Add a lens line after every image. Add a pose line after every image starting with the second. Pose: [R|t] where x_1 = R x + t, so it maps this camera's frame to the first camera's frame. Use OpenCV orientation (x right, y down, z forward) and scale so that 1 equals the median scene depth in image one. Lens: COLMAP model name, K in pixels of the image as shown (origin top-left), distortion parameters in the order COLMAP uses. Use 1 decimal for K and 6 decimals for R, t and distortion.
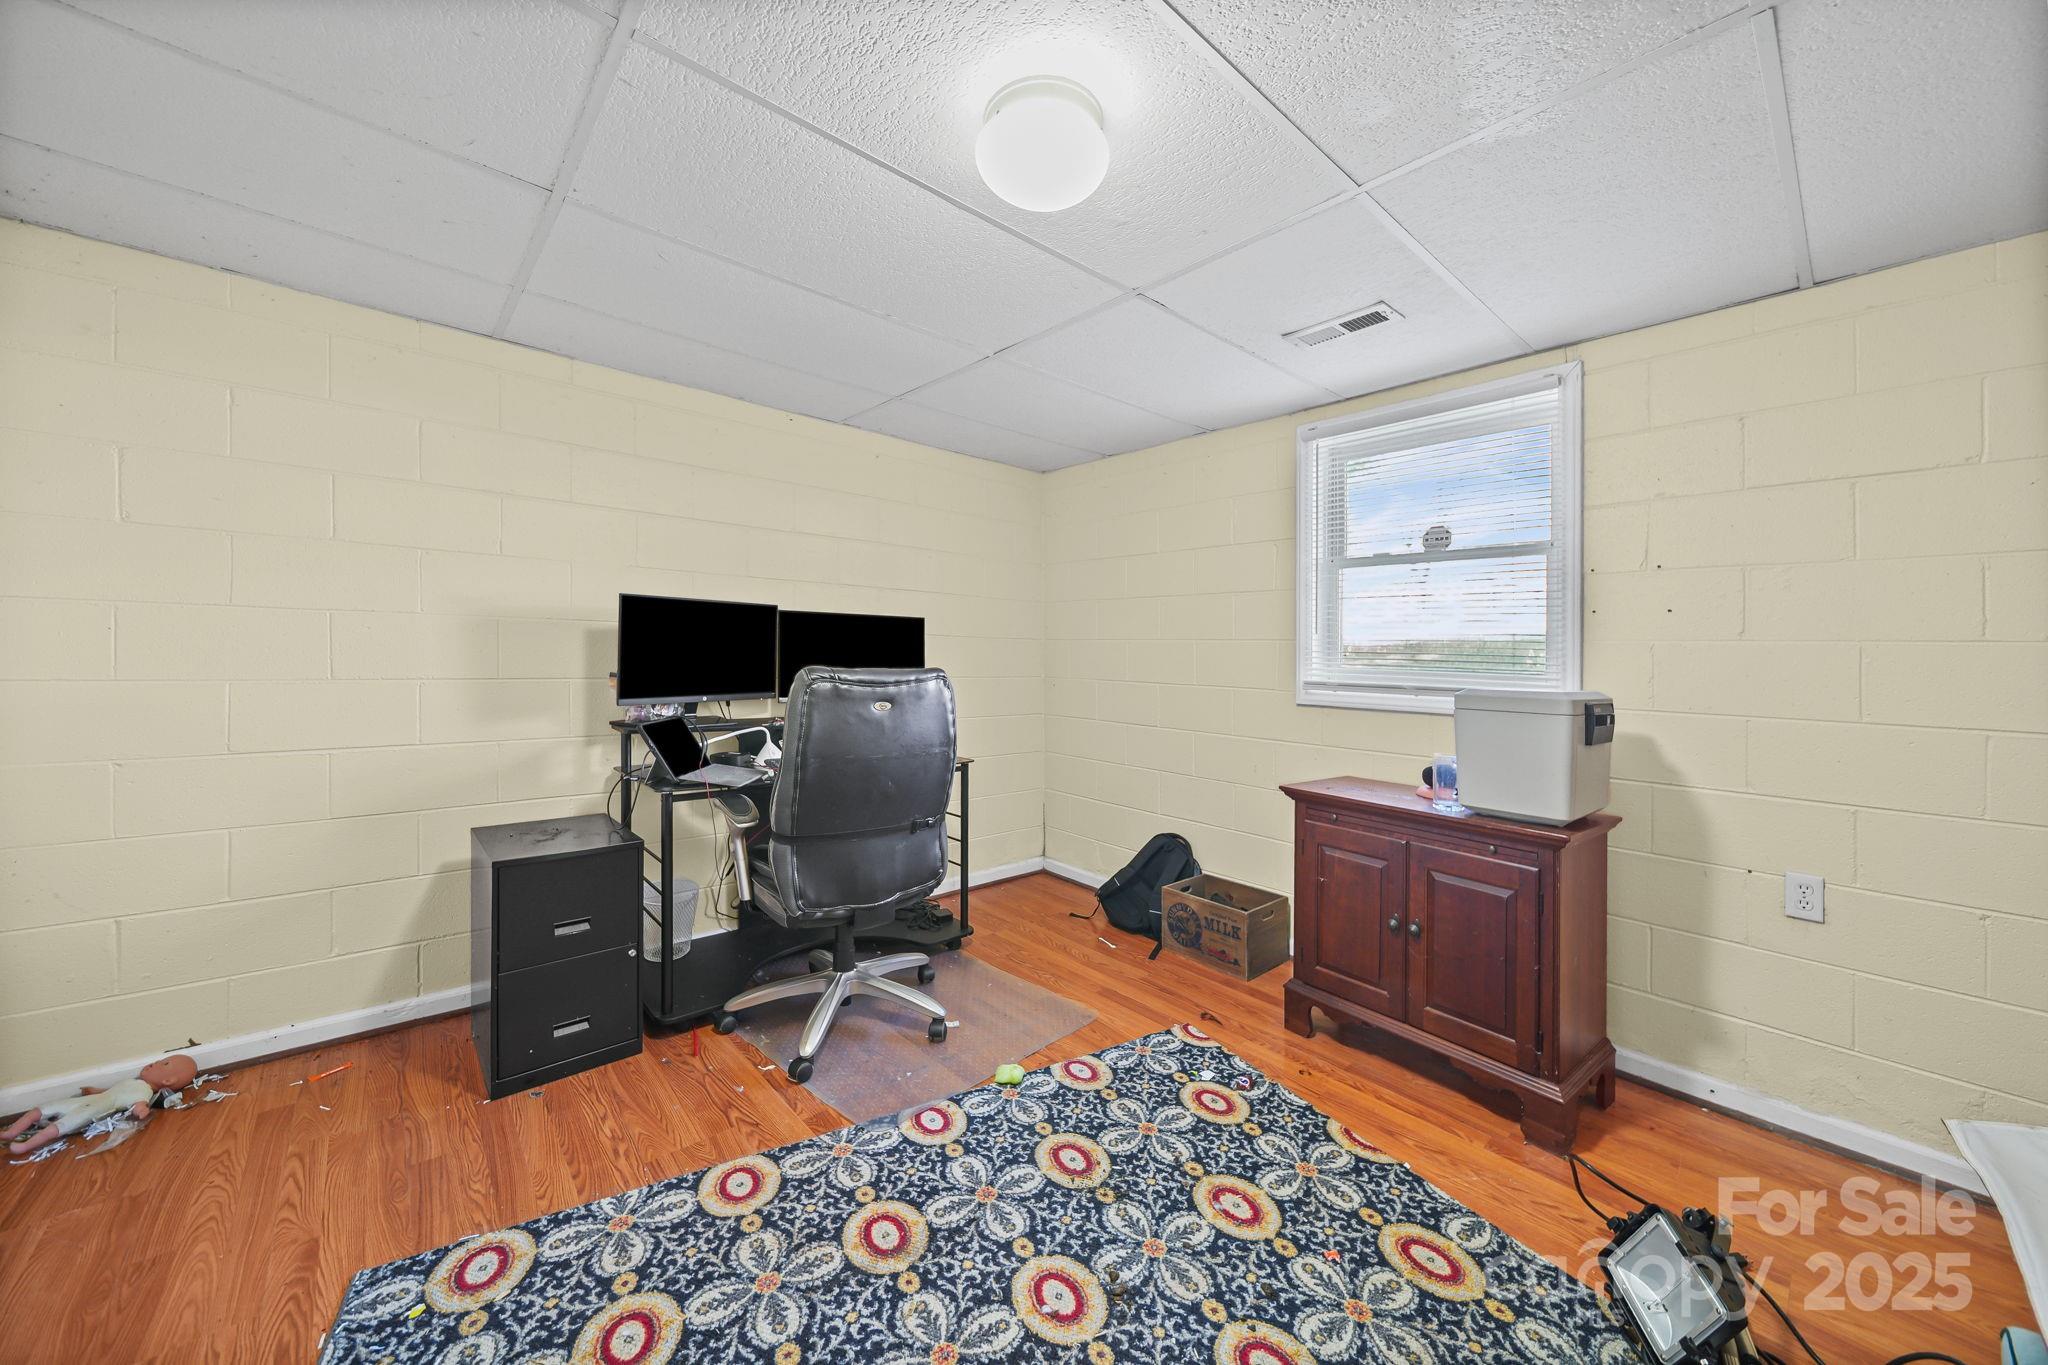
lens RADIAL K [[732.8, 0, 1029.6], [0, 732.8, 668.9], [0, 0, 1]] dist [-0.000023, -0.001462]
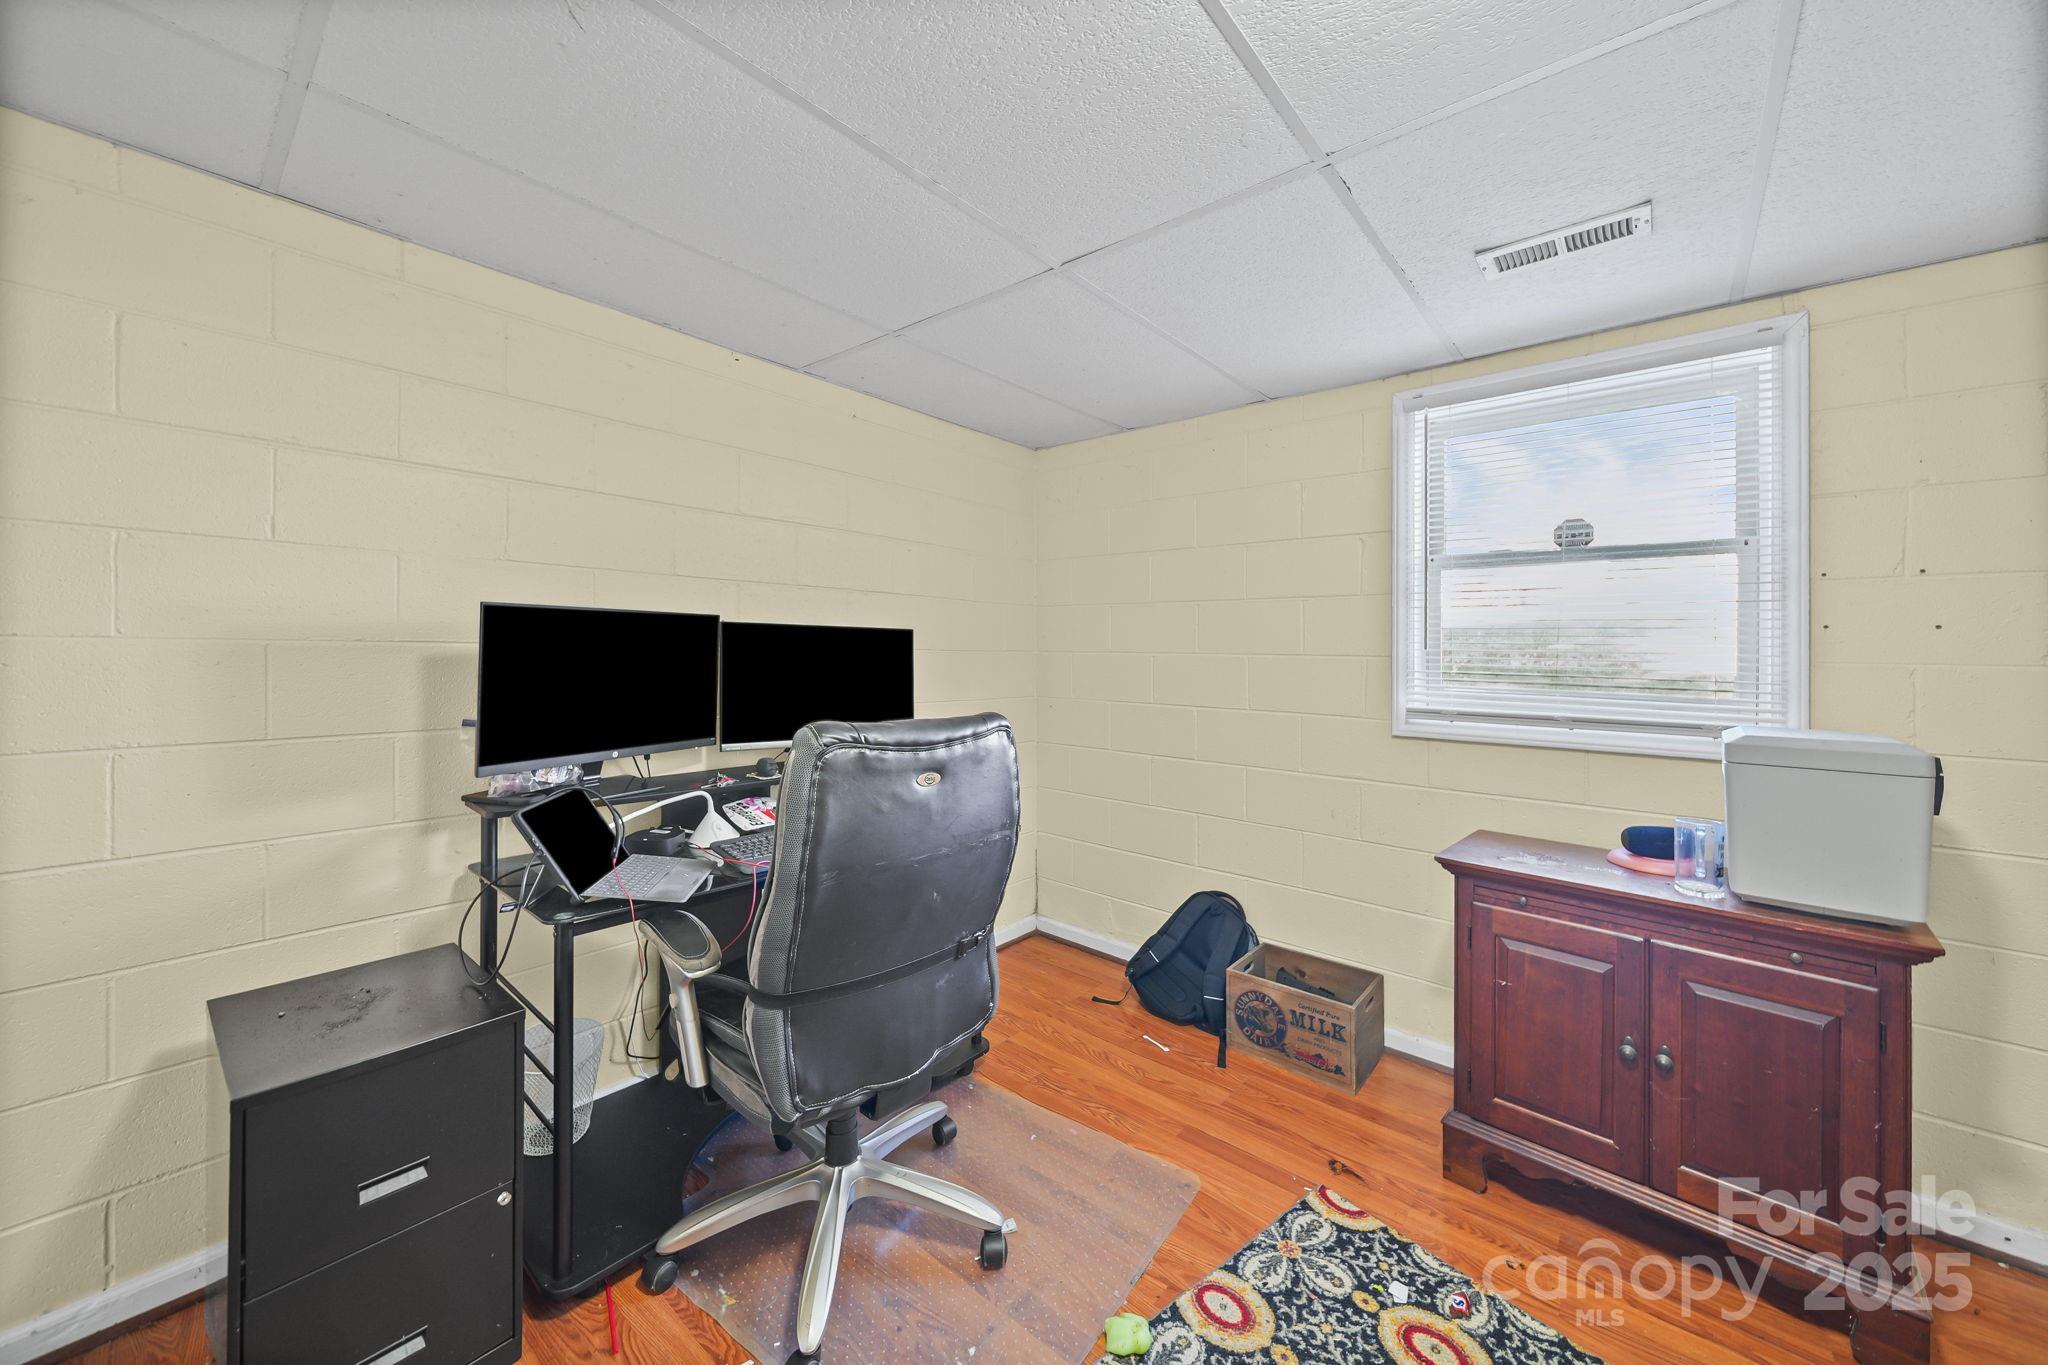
lens RADIAL K [[732.8, 0, 1023.5], [0, 732.8, 646.0], [0, 0, 1]] dist [-0.000023, -0.001462]
pose [[0.990116, -0.008192, 0.140010, -0.183153], [0.011554, 0.999664, -0.023219, -0.044661], [-0.139773, 0.024607, 0.989878, 0.306496]]
